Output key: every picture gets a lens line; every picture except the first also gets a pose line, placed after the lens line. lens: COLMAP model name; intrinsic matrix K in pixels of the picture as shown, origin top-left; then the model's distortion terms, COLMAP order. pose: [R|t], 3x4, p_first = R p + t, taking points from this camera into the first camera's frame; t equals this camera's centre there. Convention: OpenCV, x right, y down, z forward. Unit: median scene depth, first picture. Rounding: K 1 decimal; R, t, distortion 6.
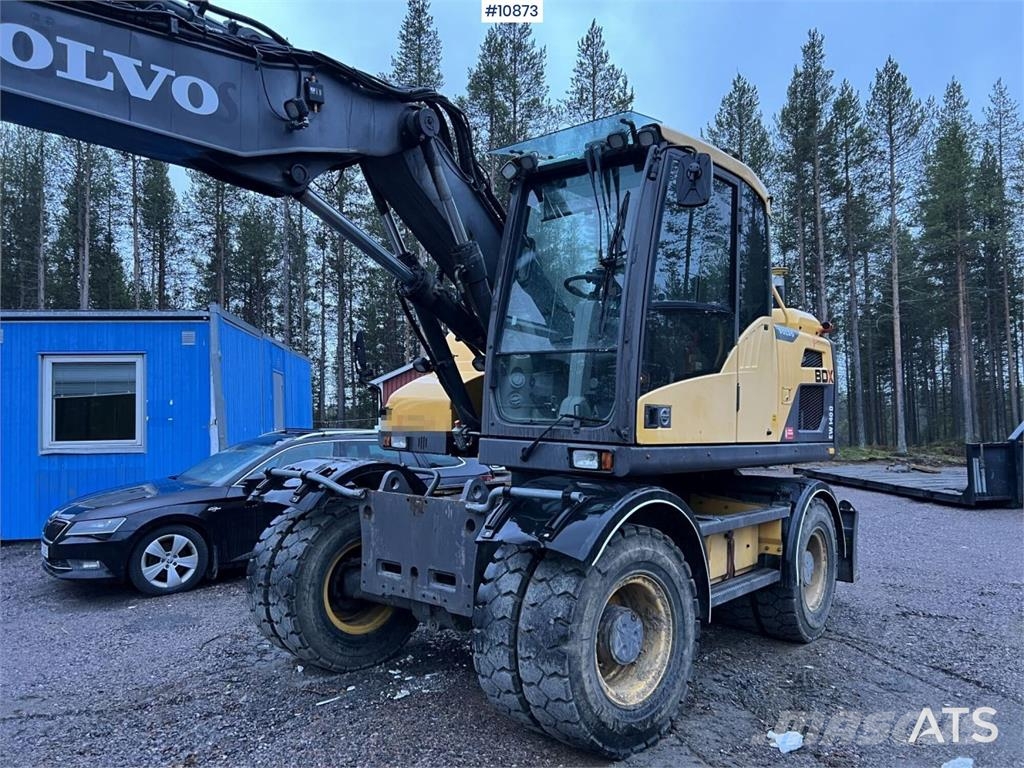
lens RADIAL K [[766.0, 0, 507.8], [0, 766.0, 385.9], [0, 0, 1]] dist [0.063759, -0.072879]
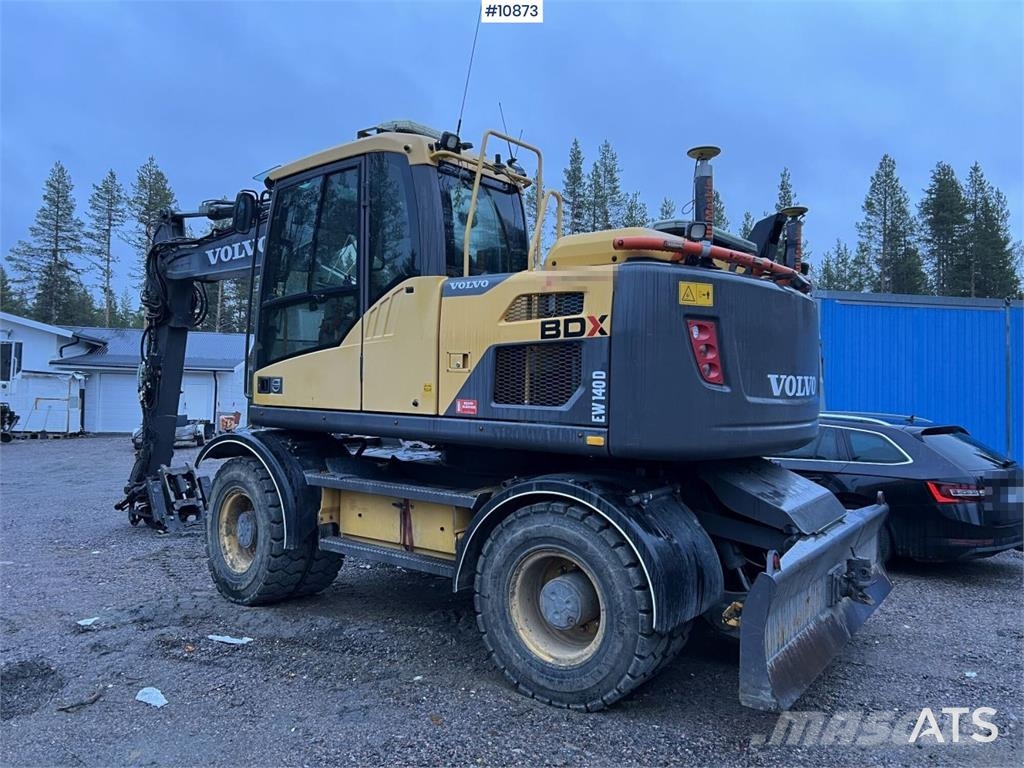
lens RADIAL K [[766.0, 0, 514.2], [0, 766.0, 386.2], [0, 0, 1]] dist [0.063759, -0.072879]
pose [[0.054959, -0.012717, -0.998408, 1.194054], [0.022316, 0.999685, -0.011504, 0.050403], [0.998239, -0.021648, 0.055226, 1.017280]]
